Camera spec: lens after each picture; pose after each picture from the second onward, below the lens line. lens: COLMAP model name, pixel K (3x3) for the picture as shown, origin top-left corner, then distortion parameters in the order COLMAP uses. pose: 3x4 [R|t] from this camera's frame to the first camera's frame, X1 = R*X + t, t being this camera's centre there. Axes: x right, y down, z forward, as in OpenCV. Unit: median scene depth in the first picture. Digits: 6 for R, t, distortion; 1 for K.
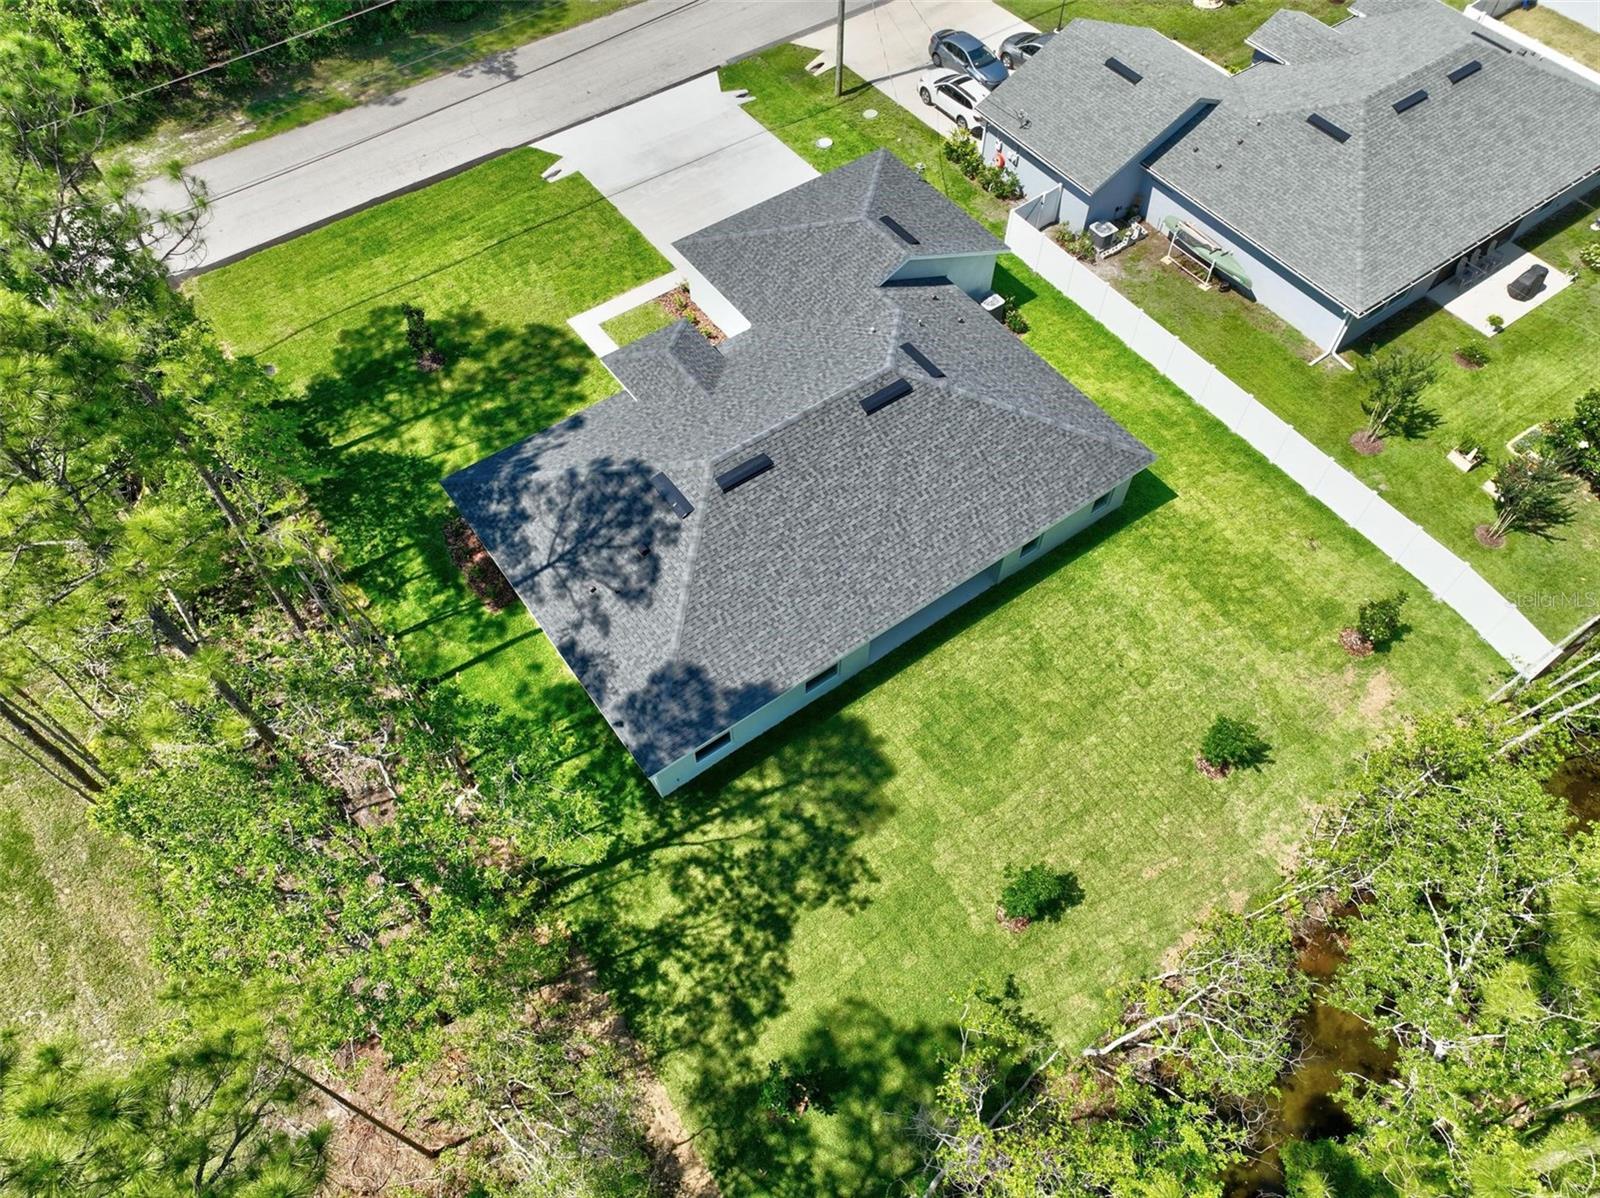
lens RADIAL K [[1125.9, 0, 800.0], [0, 1125.9, 599.0], [0, 0, 1]] dist [-0.001635, 0.014780]
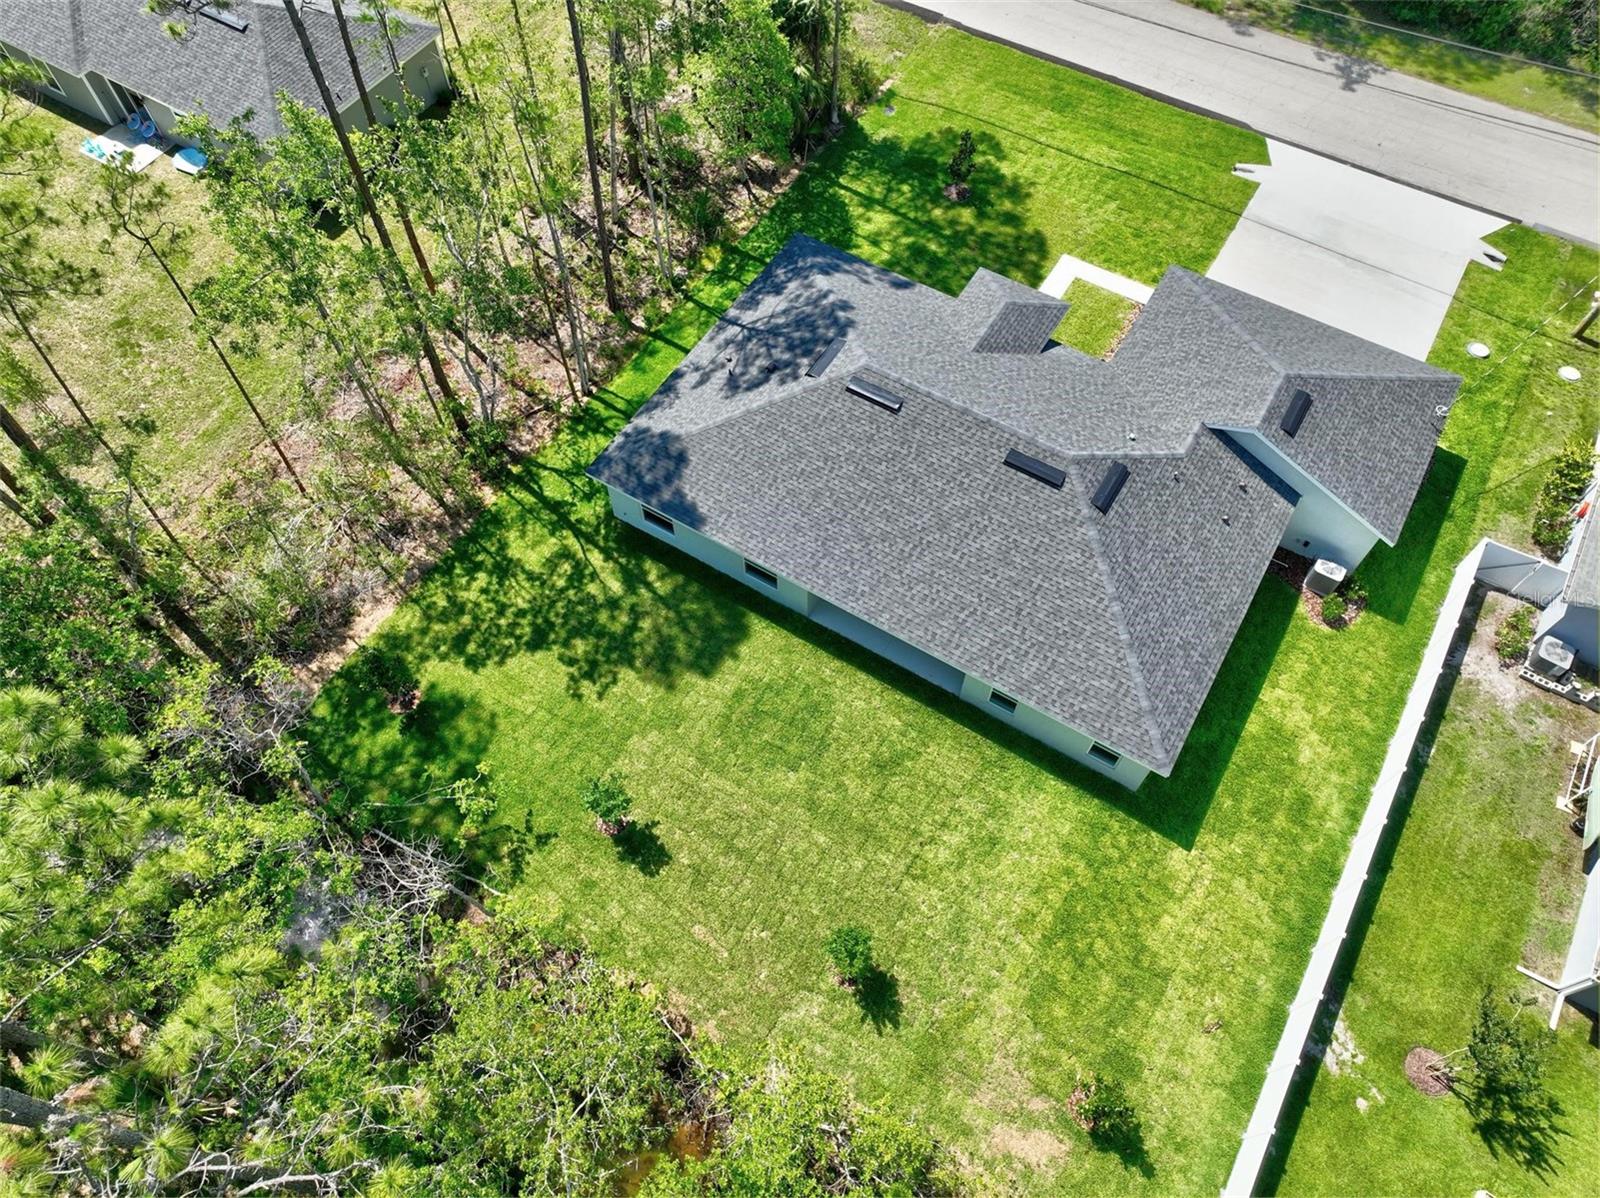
lens RADIAL K [[1125.9, 0, 800.0], [0, 1125.9, 599.0], [0, 0, 1]] dist [-0.001635, 0.014780]
pose [[0.386793, 0.791002, -0.474033, 0.487964], [-0.765693, 0.561950, 0.312931, -0.242732], [0.513912, 0.241924, 0.823023, 0.150795]]
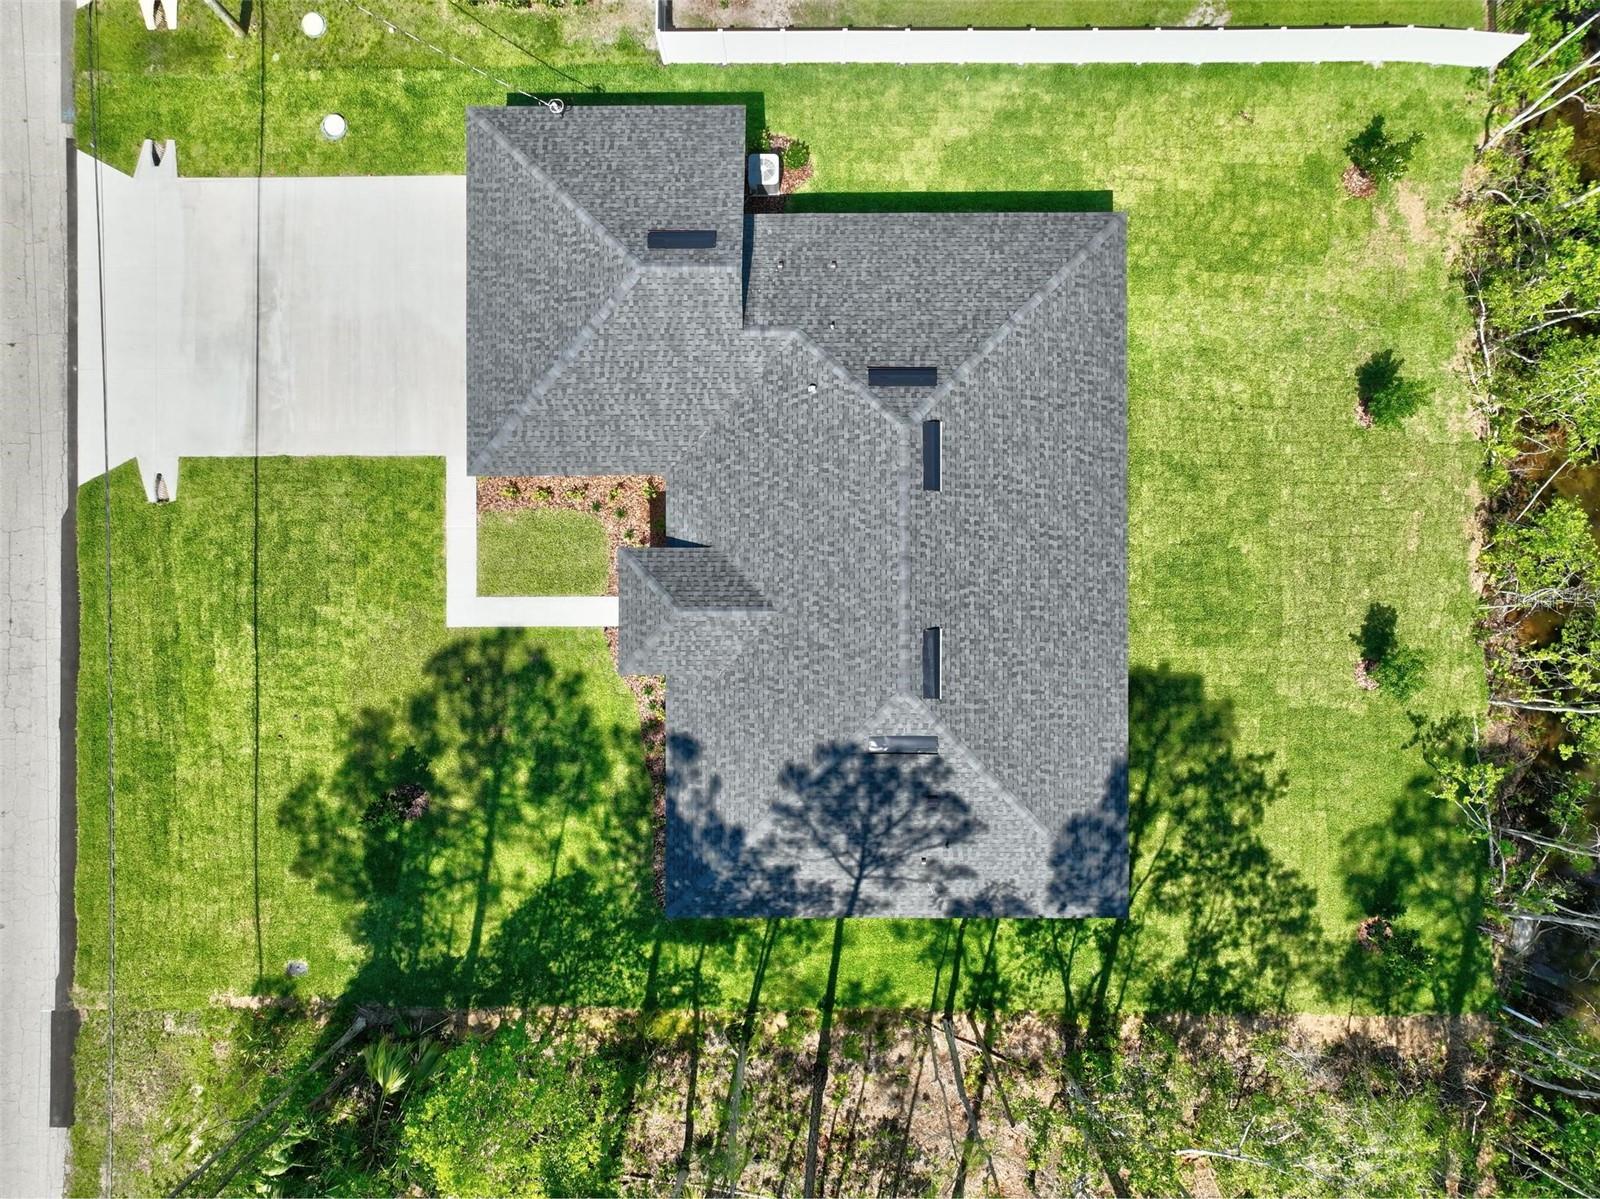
lens RADIAL K [[1125.9, 0, 800.0], [0, 1125.9, 599.5], [0, 0, 1]] dist [-0.001635, 0.014780]
pose [[0.583931, -0.811803, 0.000856, -0.060975], [0.678784, 0.488829, 0.547996, -0.598415], [-0.445283, -0.319411, 0.836481, 0.297153]]
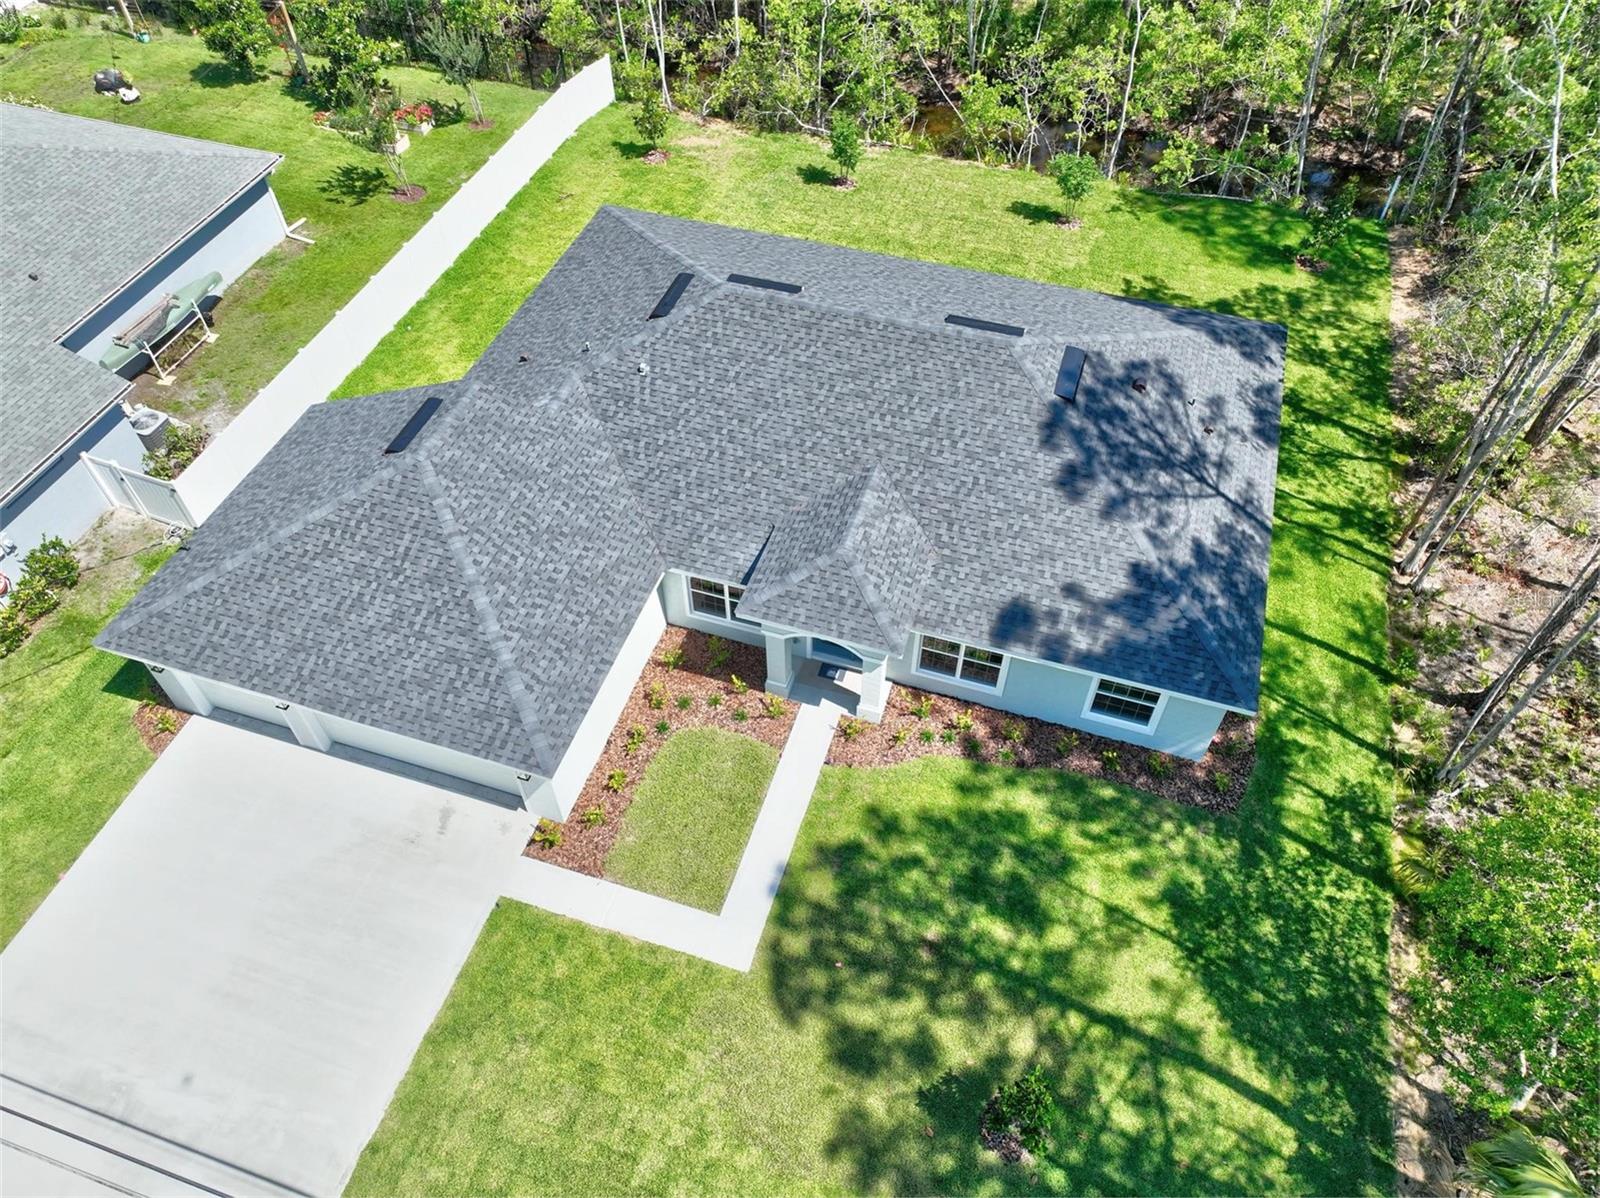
lens RADIAL K [[1123.8, 0, 802.7], [0, 1123.8, 603.4], [0, 0, 1]] dist [-0.003564, 0.019855]
pose [[-0.590065, -0.621126, 0.515777, -0.431864], [0.671565, -0.023005, 0.740588, -0.677866], [-0.448134, 0.783373, 0.430701, 0.768716]]
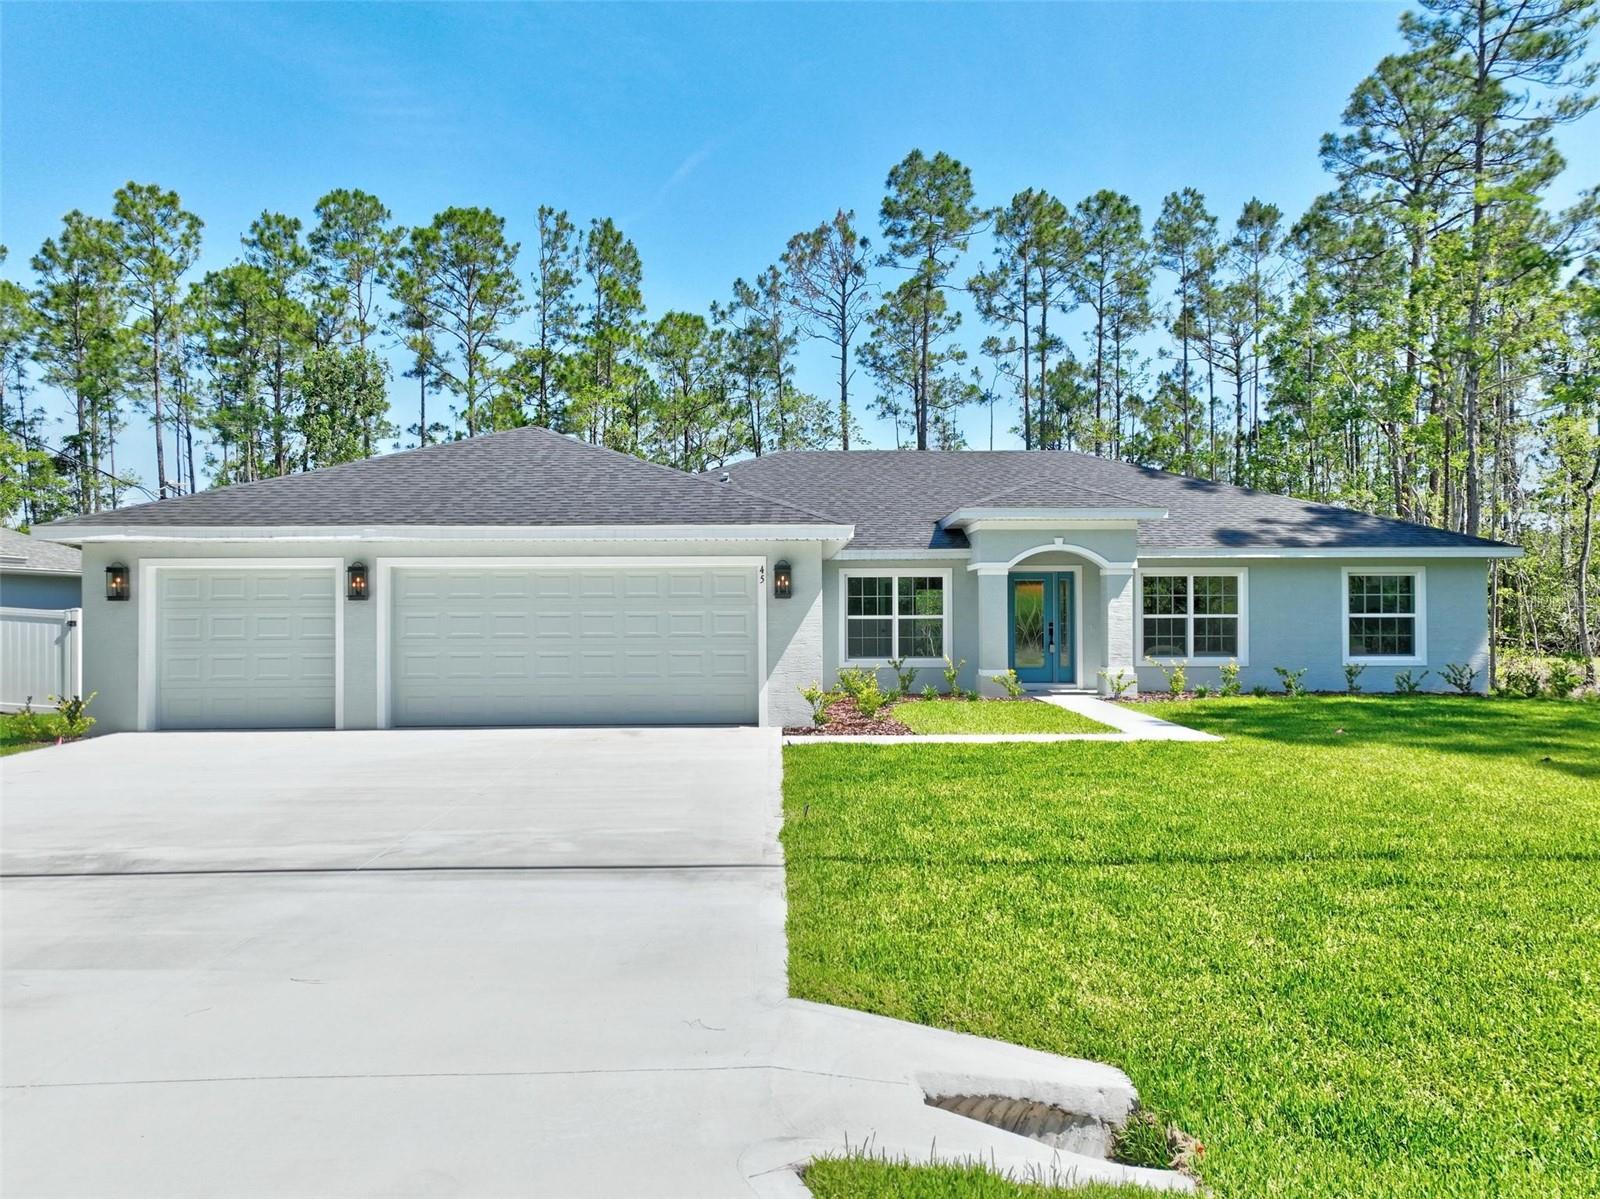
lens RADIAL K [[1125.9, 0, 800.0], [0, 1125.9, 599.5], [0, 0, 1]] dist [-0.001635, 0.014780]
pose [[-0.821545, 0.007391, 0.570096, -0.329313], [0.475126, 0.561582, 0.677407, -0.605605], [-0.315149, 0.827388, -0.464876, 1.329270]]
